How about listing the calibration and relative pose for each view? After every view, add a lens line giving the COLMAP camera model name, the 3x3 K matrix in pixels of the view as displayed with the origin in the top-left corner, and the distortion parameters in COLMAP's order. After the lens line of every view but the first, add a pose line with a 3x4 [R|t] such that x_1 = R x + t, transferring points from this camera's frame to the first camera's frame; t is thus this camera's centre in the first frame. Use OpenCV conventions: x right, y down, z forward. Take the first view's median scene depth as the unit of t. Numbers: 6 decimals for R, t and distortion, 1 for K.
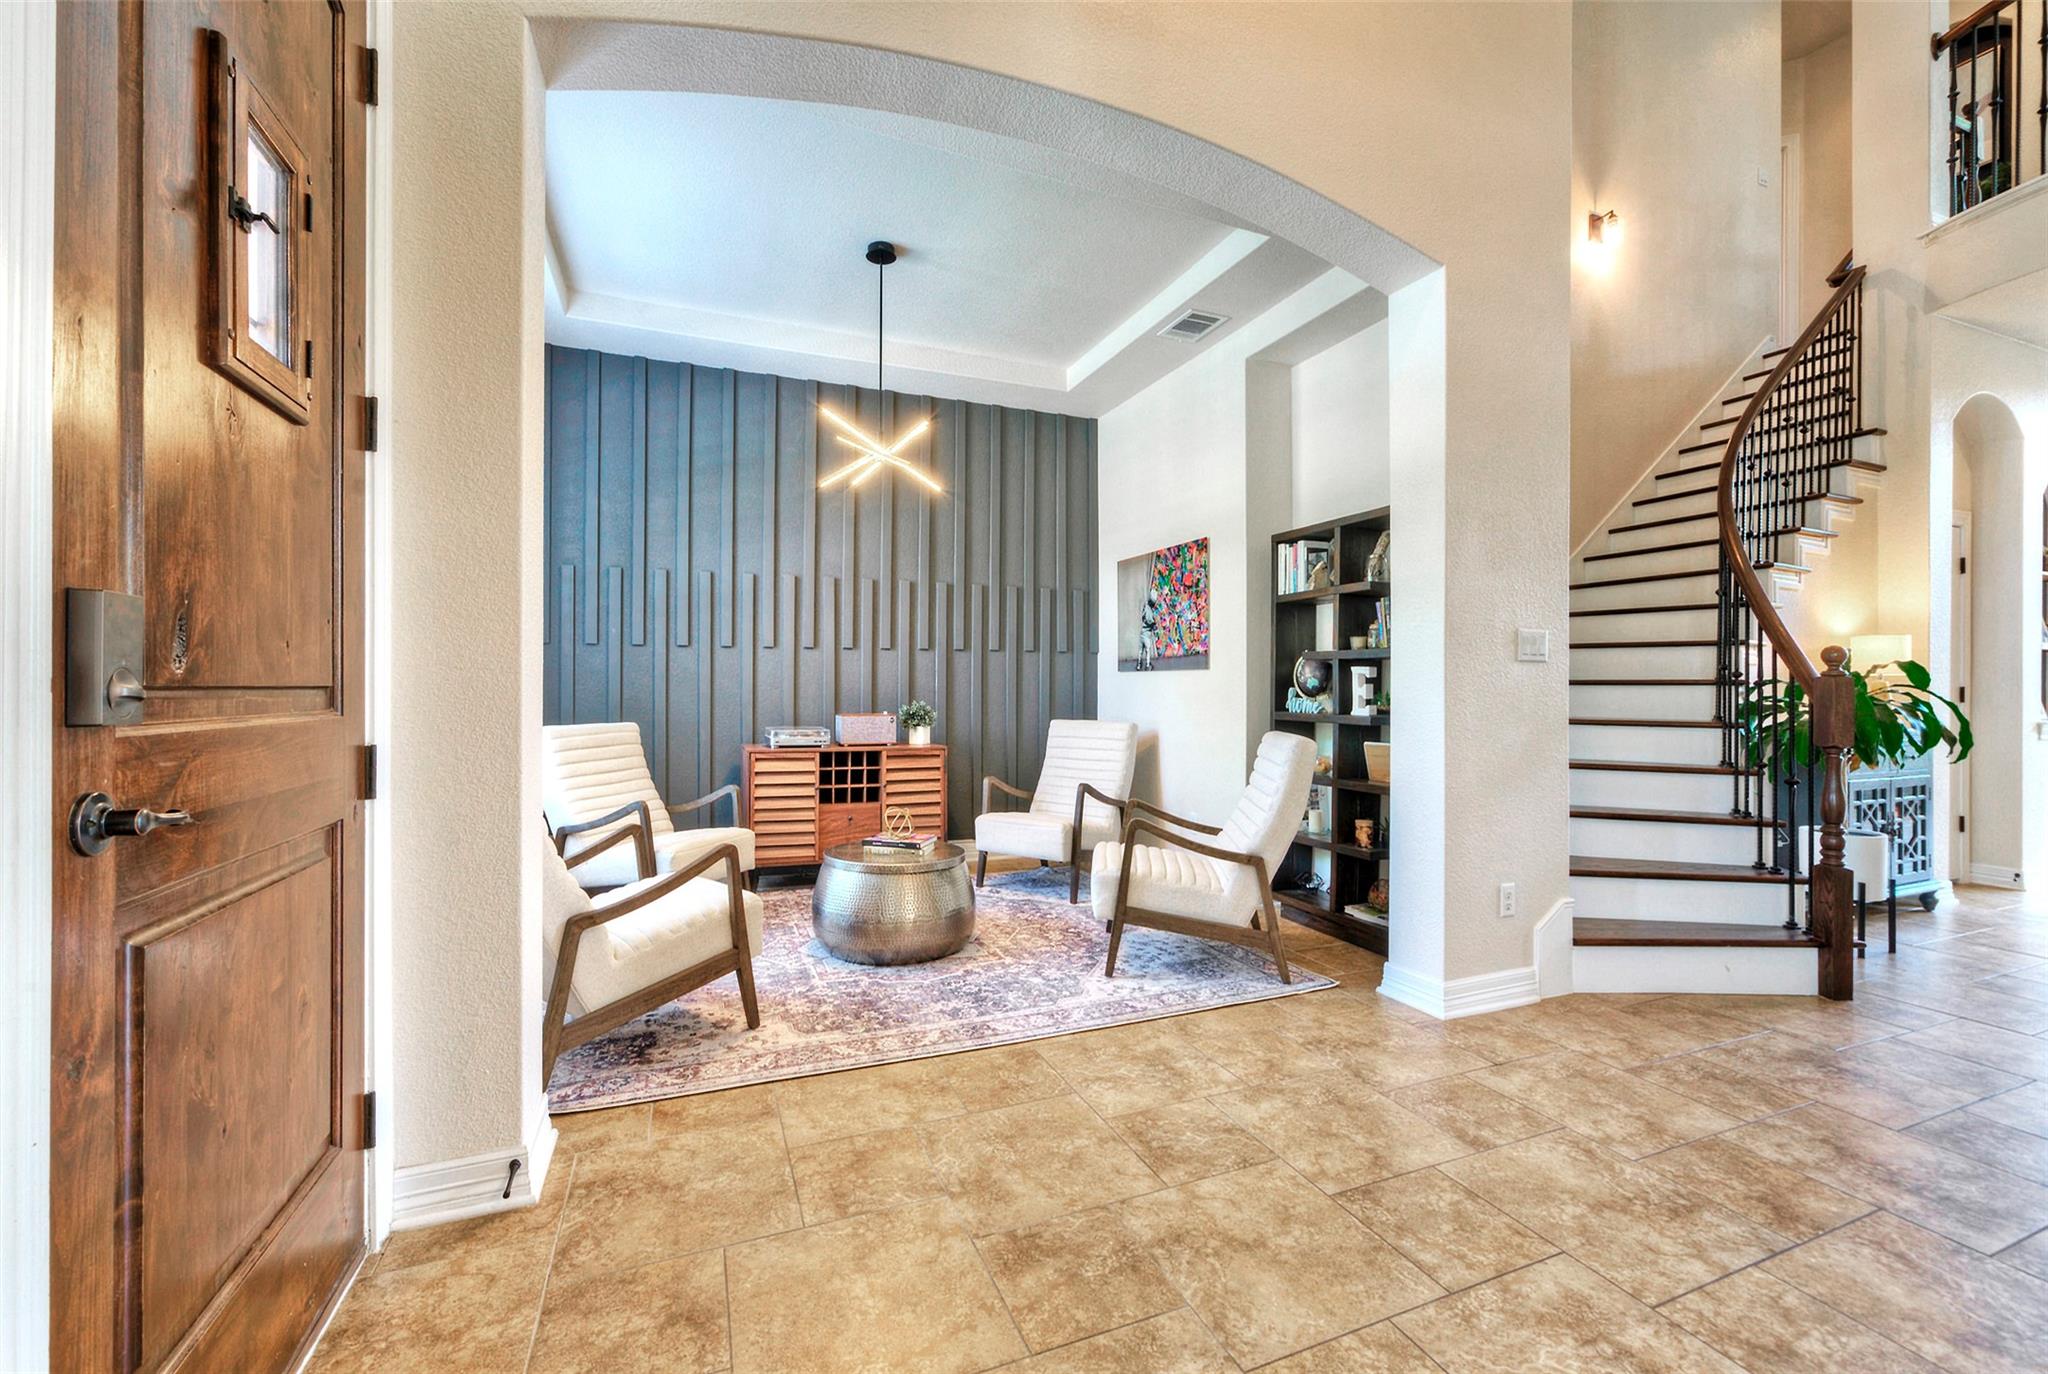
lens RADIAL K [[836.8, 0, 1023.0], [0, 836.8, 696.6], [0, 0, 1]] dist [-0.075832, 0.000161]
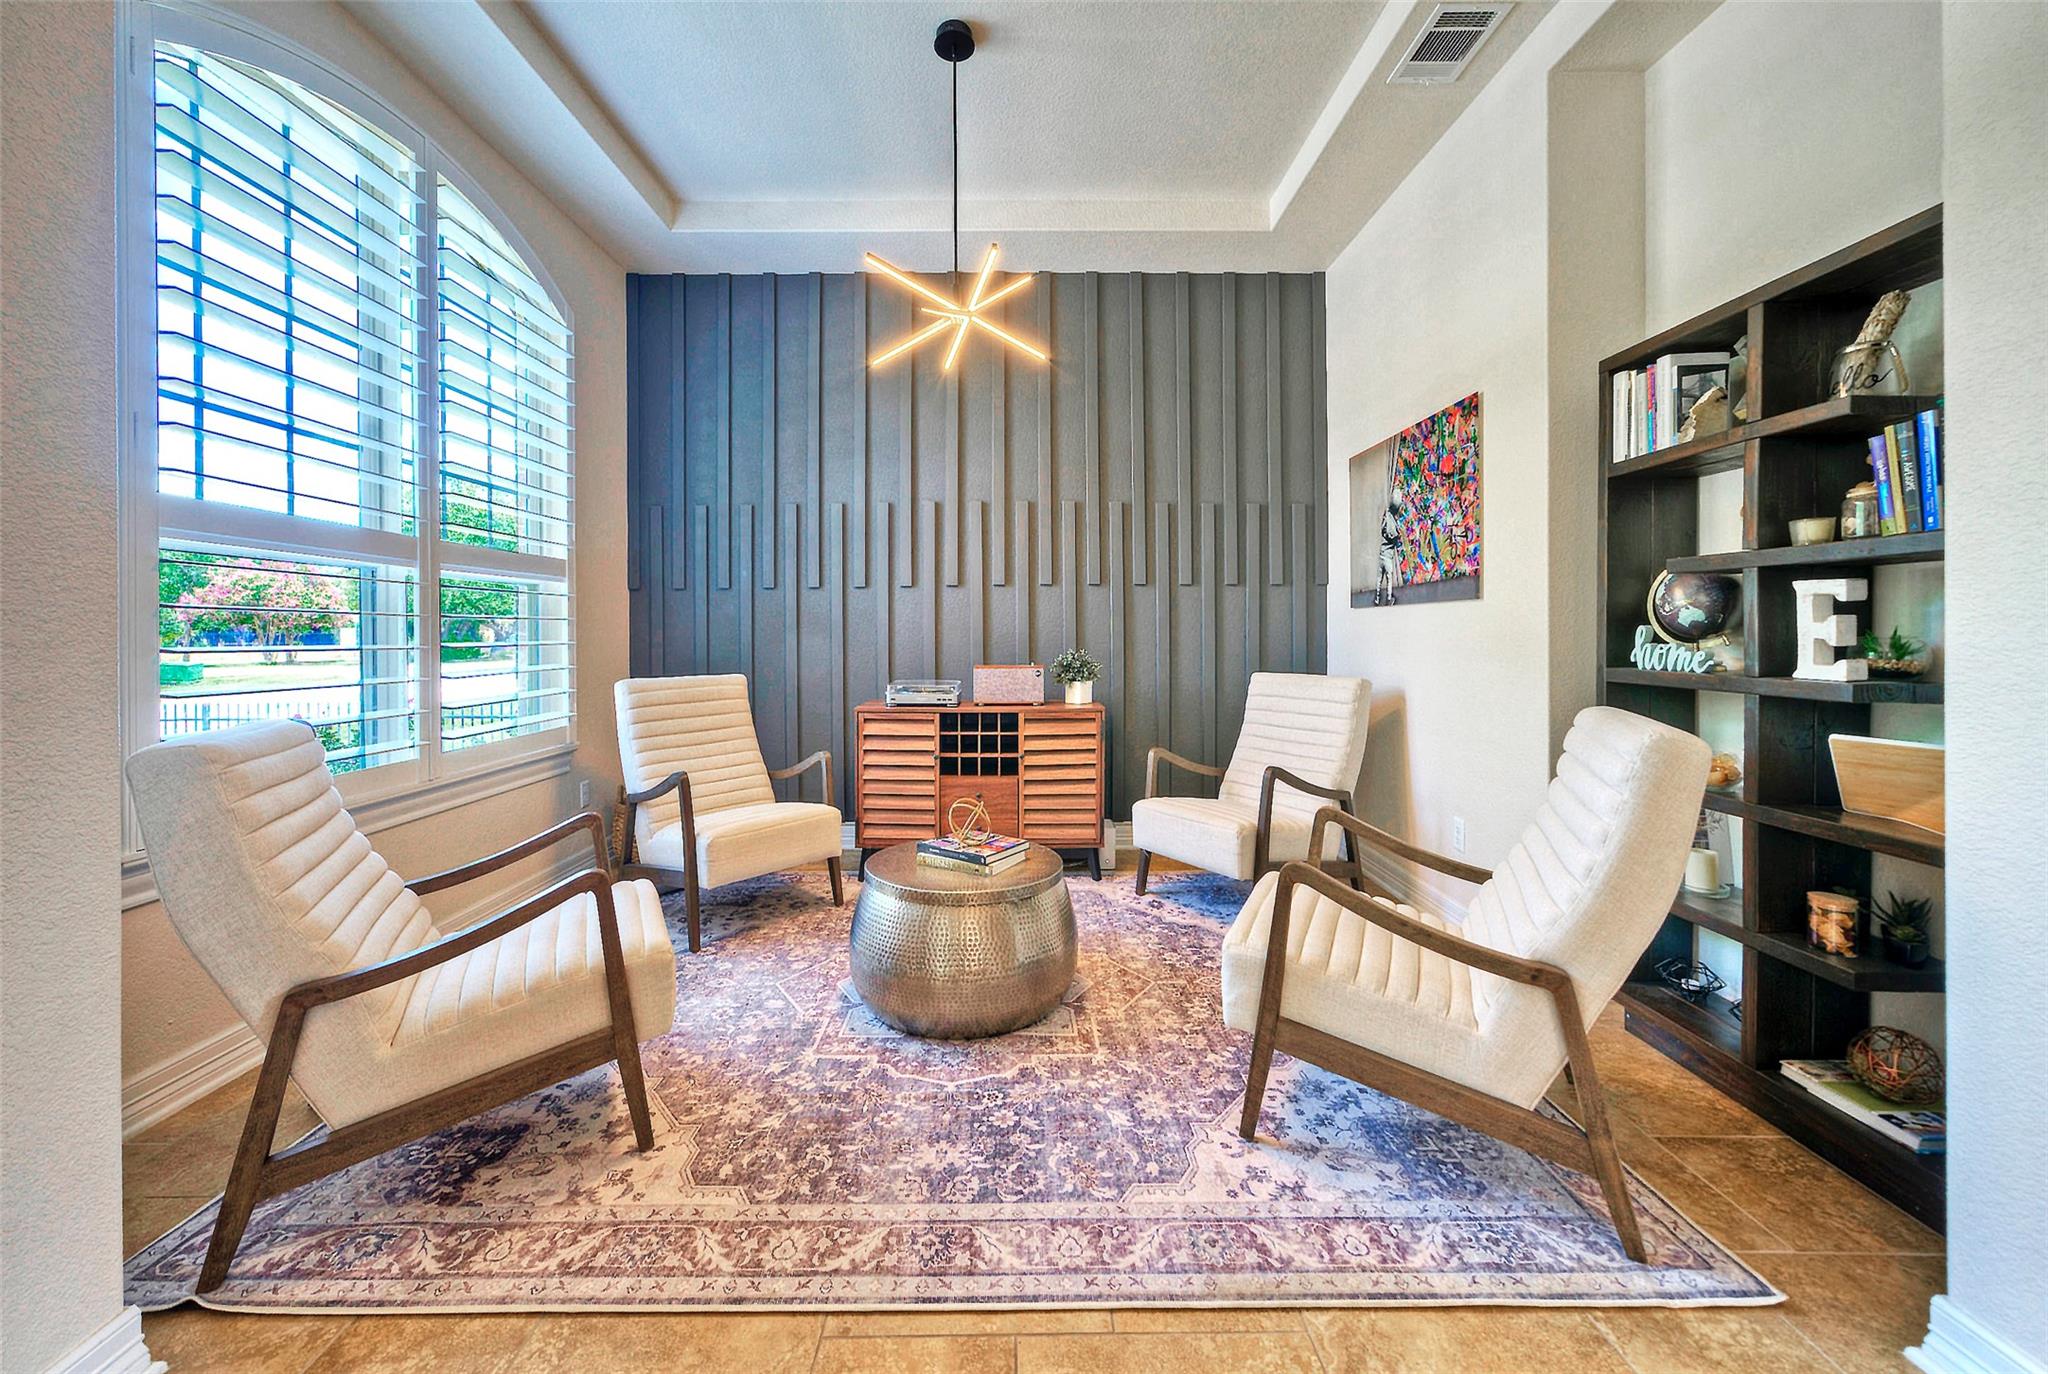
lens RADIAL K [[762.6, 0, 1017.2], [0, 762.6, 642.3], [0, 0, 1]] dist [-0.001323, 0.000104]
pose [[0.928532, -0.005669, -0.371209, 0.130924], [0.005537, 0.999984, -0.001420, -0.001465], [0.371211, -0.000737, 0.928548, 0.391621]]
